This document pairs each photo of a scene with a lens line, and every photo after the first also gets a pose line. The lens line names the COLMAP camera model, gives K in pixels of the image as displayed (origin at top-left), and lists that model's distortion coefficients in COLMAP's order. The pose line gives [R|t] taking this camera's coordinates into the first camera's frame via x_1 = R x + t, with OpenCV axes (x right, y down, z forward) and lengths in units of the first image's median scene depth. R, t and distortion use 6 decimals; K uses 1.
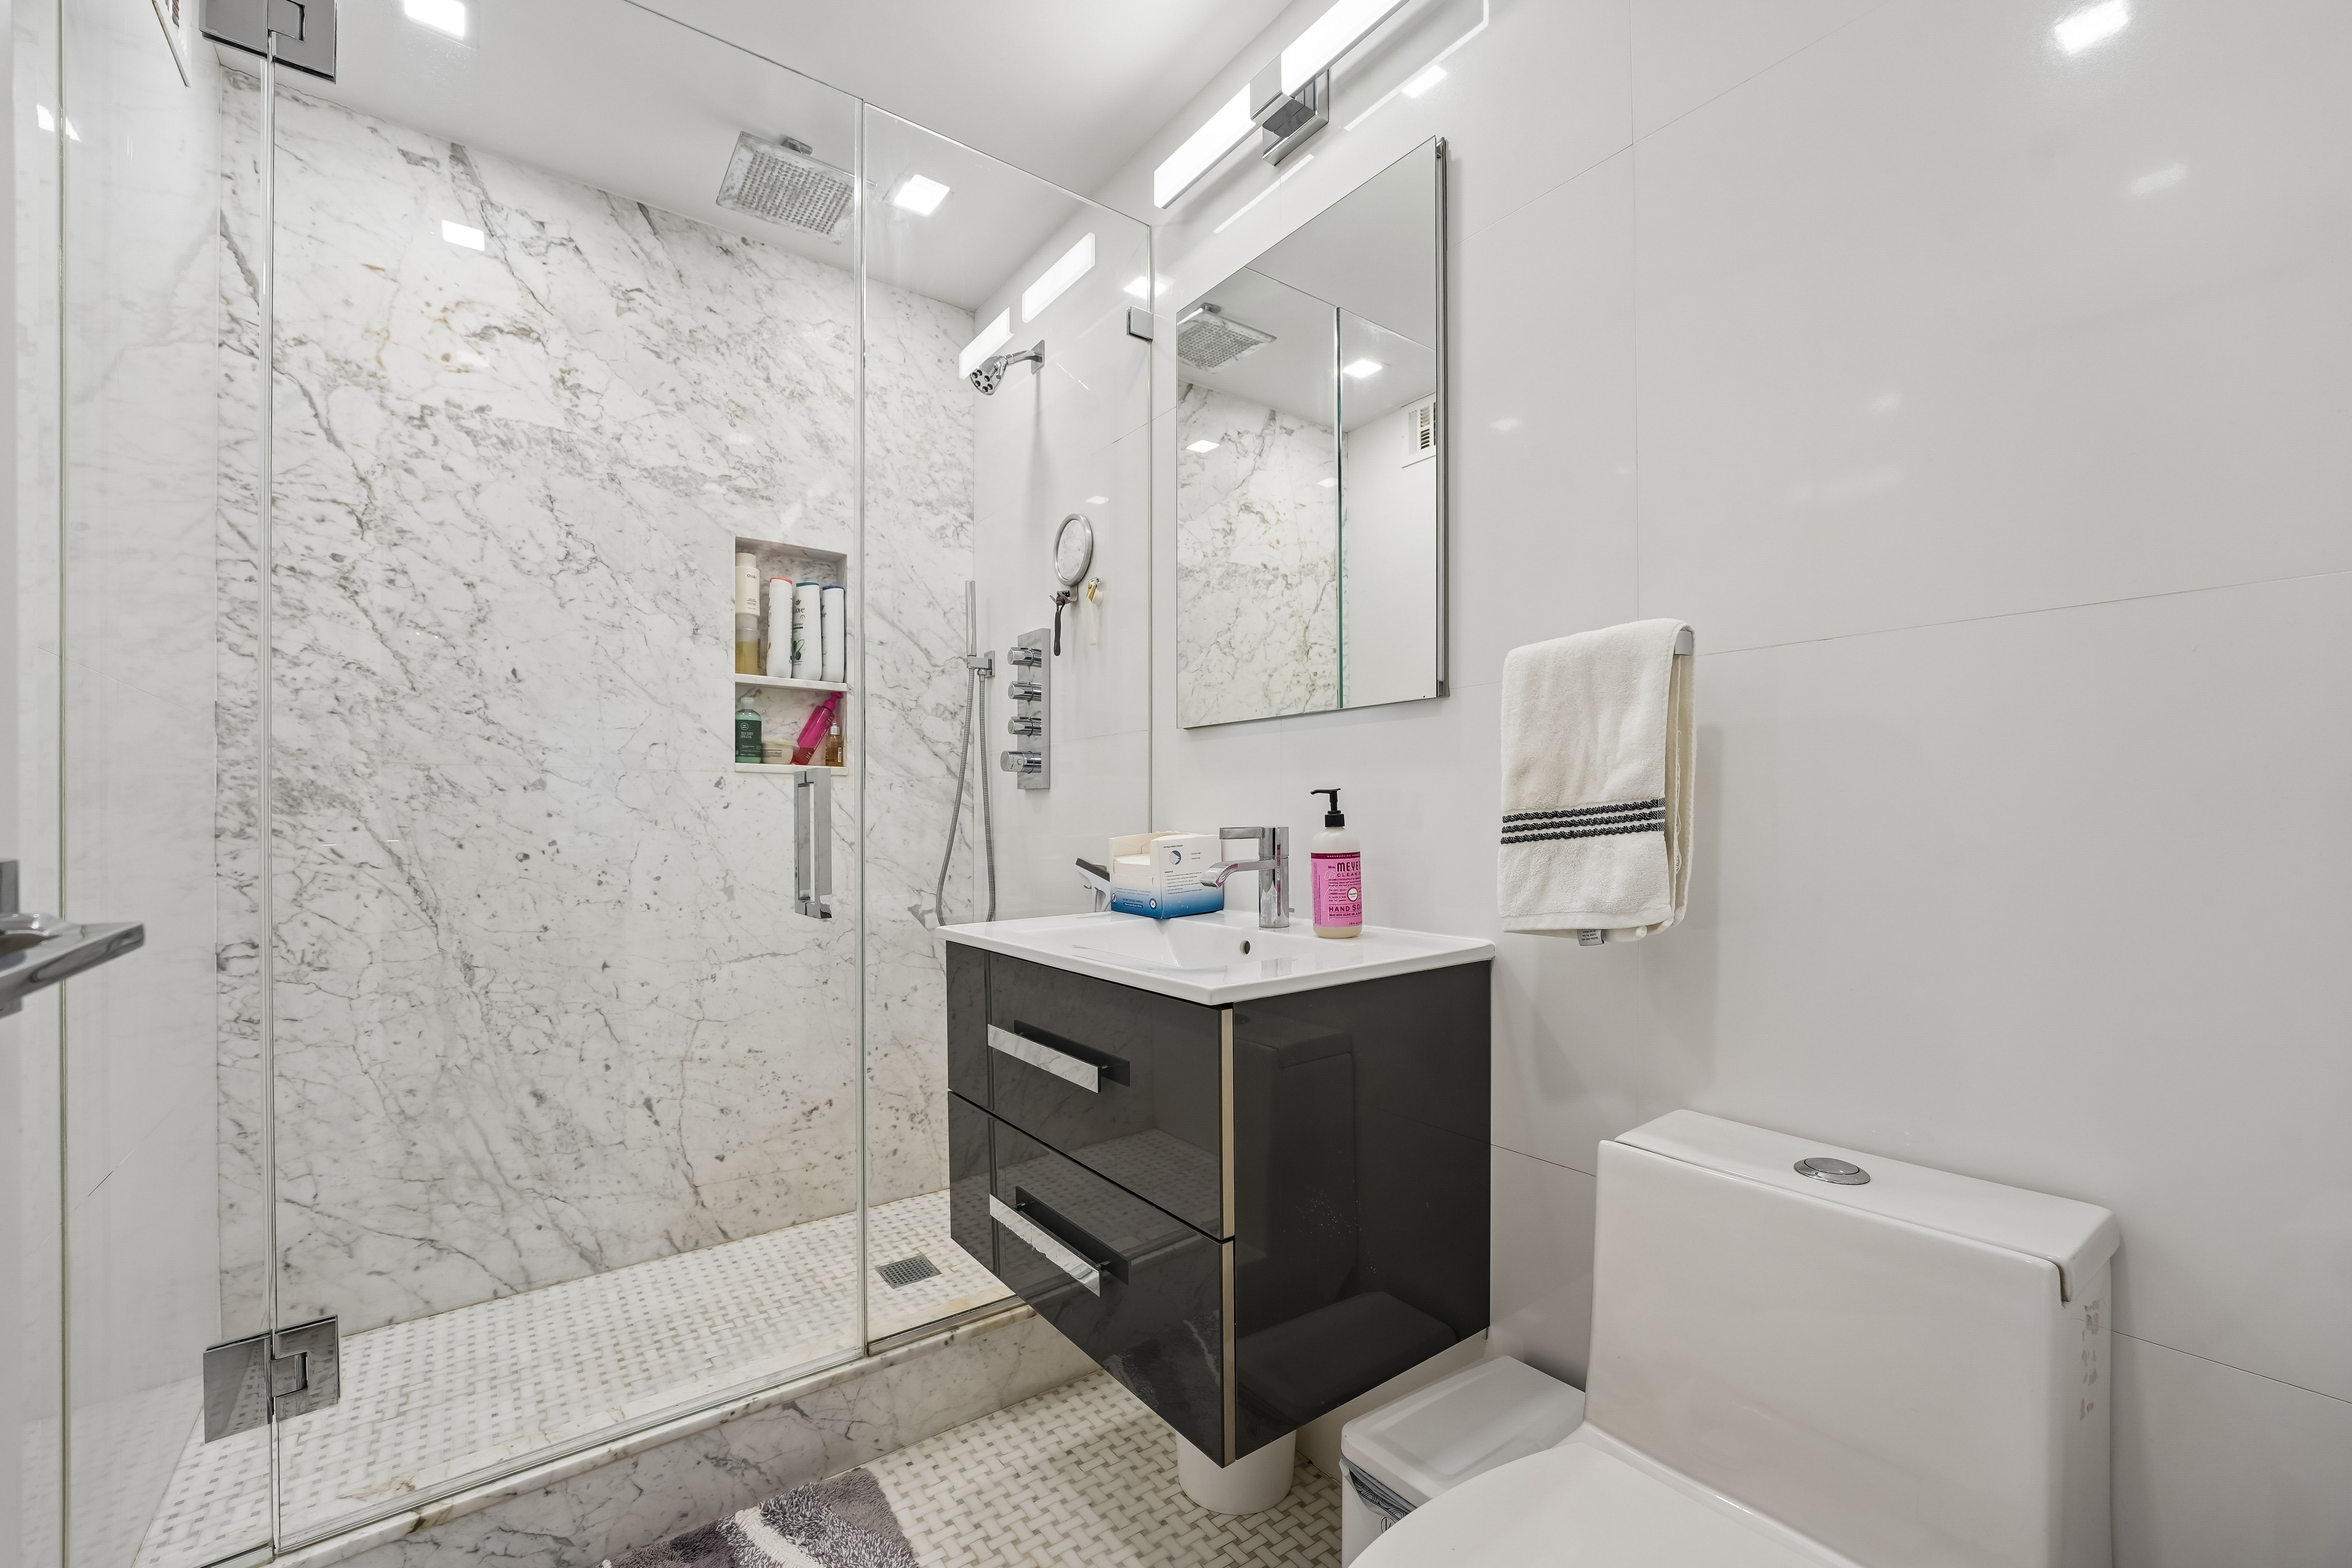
lens RADIAL K [[966.8, 0, 1168.4], [0, 966.8, 812.6], [0, 0, 1]] dist [-0.019272, 0.000700]
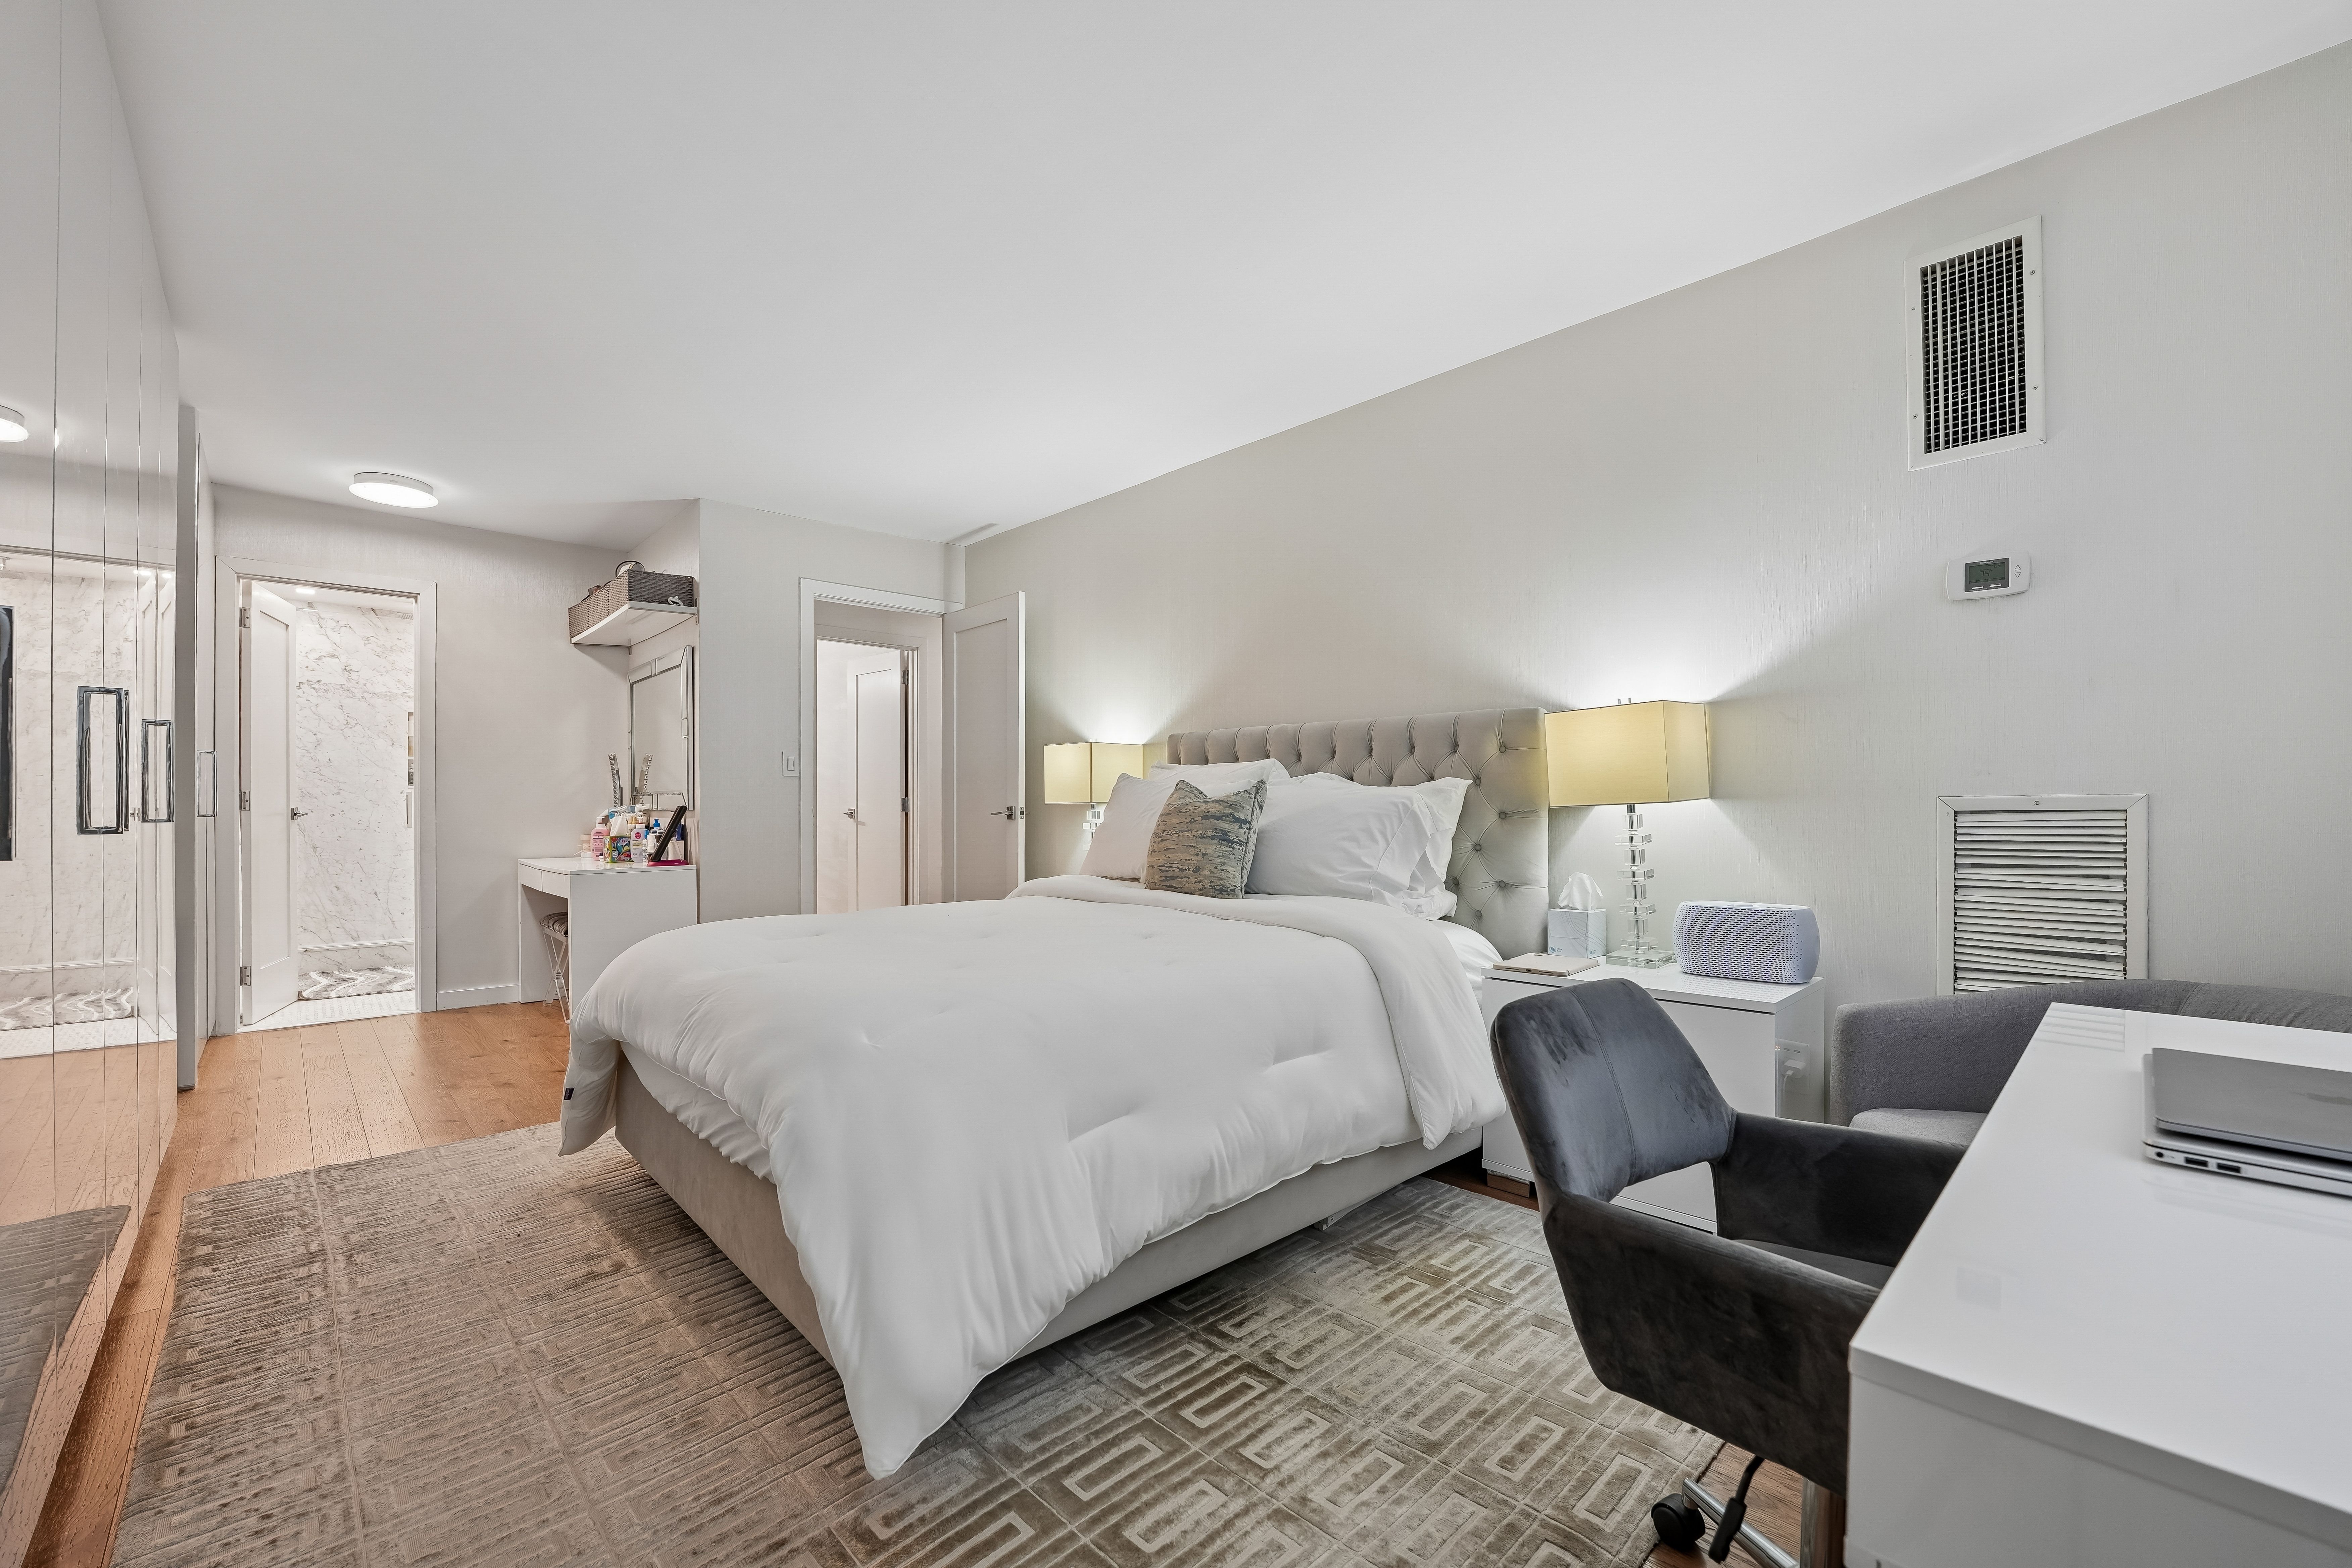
lens RADIAL K [[964.1, 0, 1187.7], [0, 964.1, 805.8], [0, 0, 1]] dist [-0.021351, 0.000104]
pose [[0.991556, 0.000450, 0.129681, 1.749902], [-0.000704, 0.999998, 0.001916, 0.005172], [-0.129680, -0.001991, 0.991554, -2.511634]]
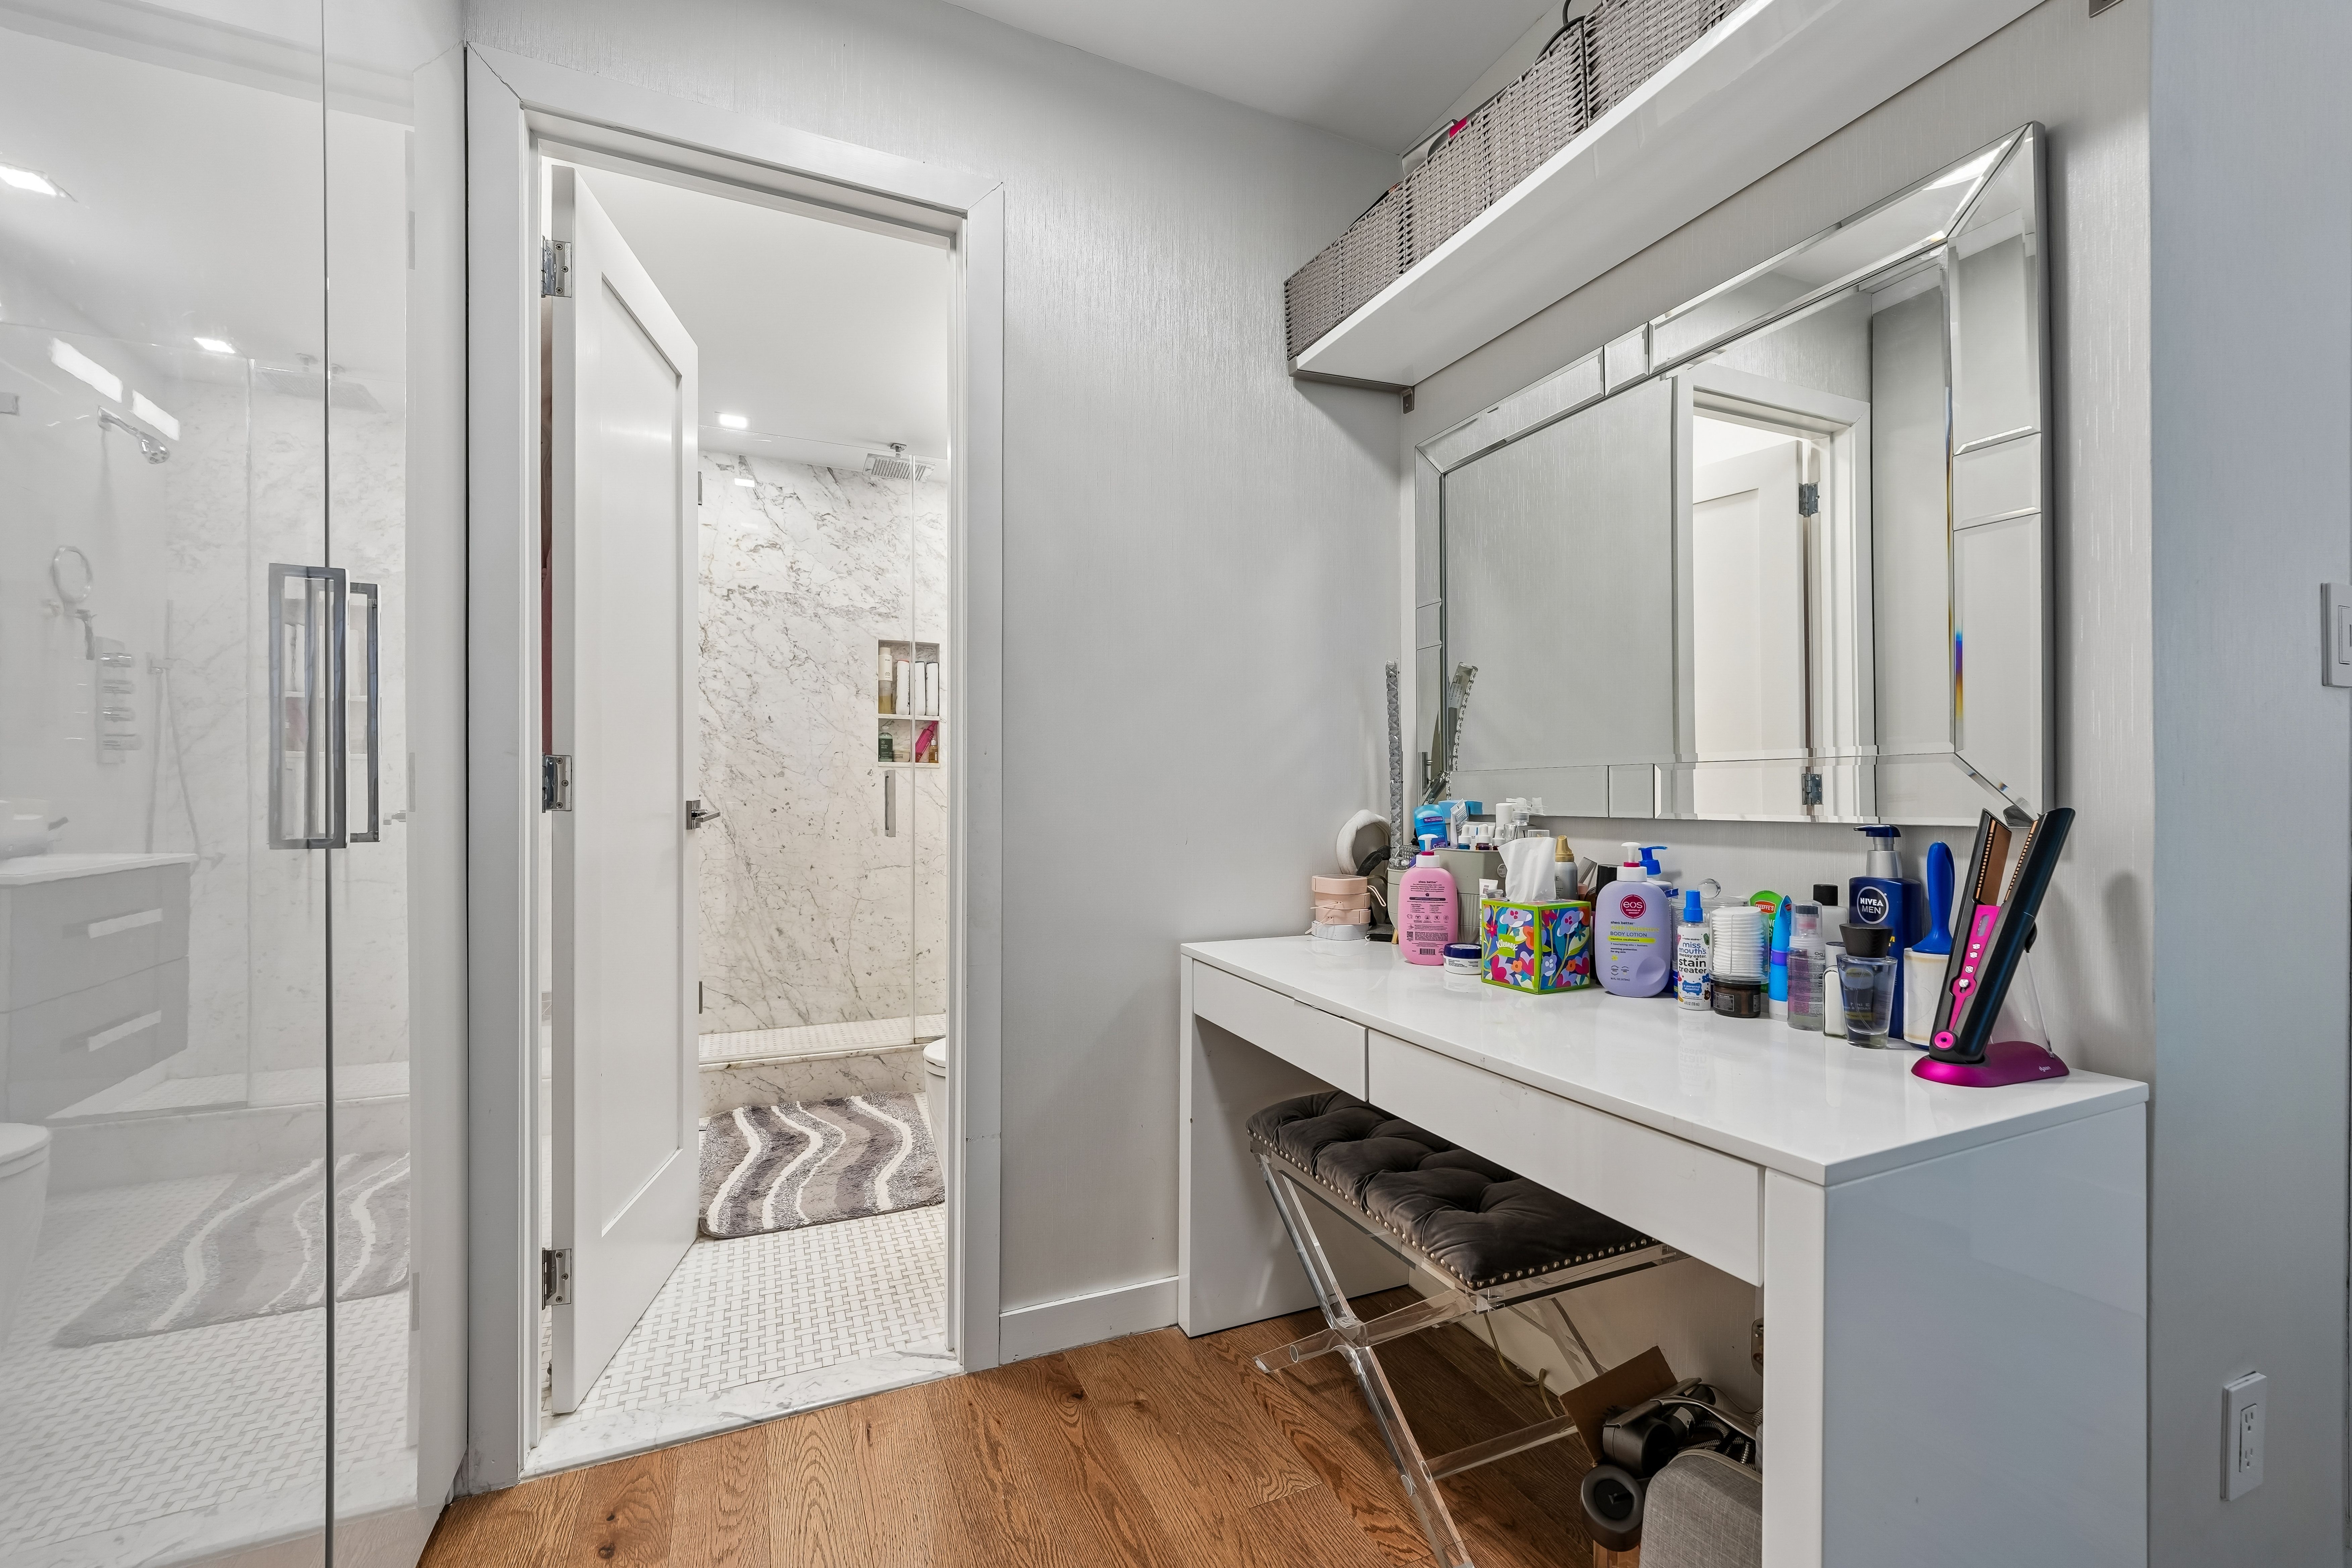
lens RADIAL K [[960.1, 0, 1180.6], [0, 960.1, 793.9], [0, 0, 1]] dist [0.000084, -0.000051]
pose [[0.978412, 0.004332, -0.206617, 0.541559], [-0.003908, 0.999989, 0.002459, 0.003758], [0.206626, -0.001599, 0.978419, -0.743183]]
